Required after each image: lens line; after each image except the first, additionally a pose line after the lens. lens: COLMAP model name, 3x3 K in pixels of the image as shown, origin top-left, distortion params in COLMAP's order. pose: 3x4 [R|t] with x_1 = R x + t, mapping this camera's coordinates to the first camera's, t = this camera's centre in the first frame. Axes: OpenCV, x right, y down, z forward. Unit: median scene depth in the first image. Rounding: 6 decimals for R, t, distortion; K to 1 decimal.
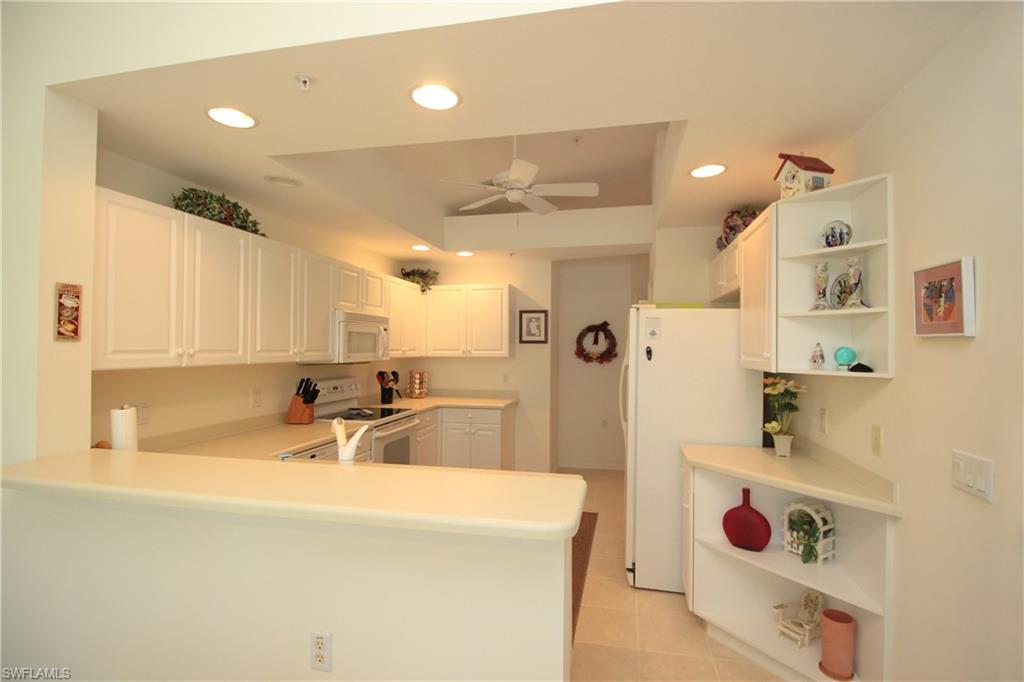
lens RADIAL K [[477.2, 0, 518.0], [0, 477.2, 341.0], [0, 0, 1]] dist [-0.011795, -0.003012]
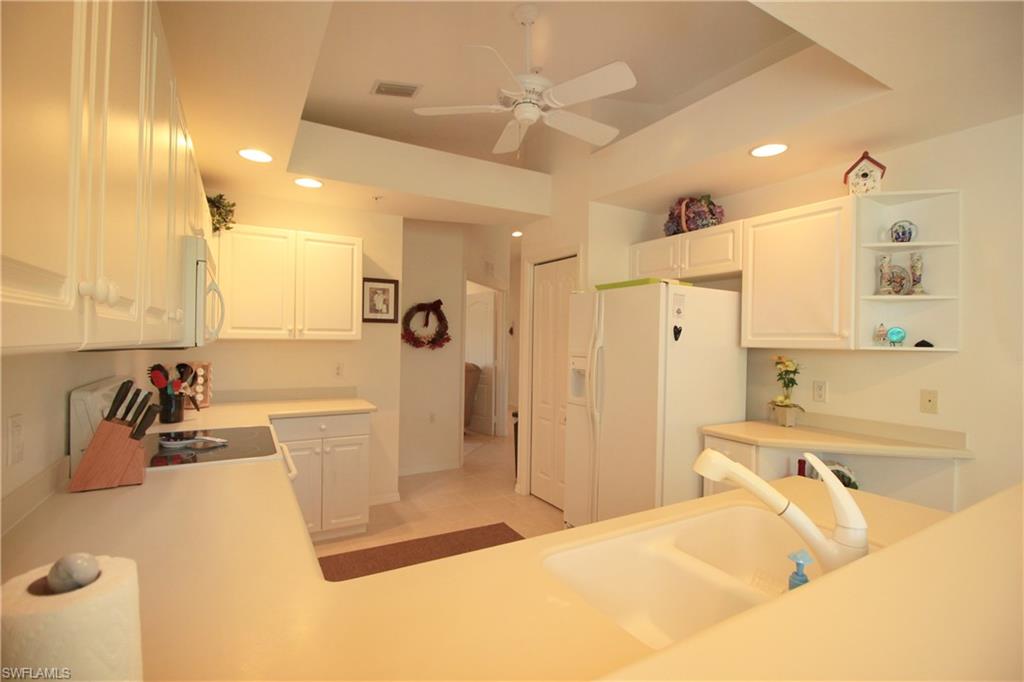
lens RADIAL K [[477.2, 0, 515.5], [0, 477.2, 339.6], [0, 0, 1]] dist [-0.011795, -0.003012]
pose [[0.735938, 0.006986, 0.677012, -0.323149], [-0.019821, 0.999740, 0.011230, 0.019499], [-0.676758, -0.021683, 0.735886, 0.299036]]
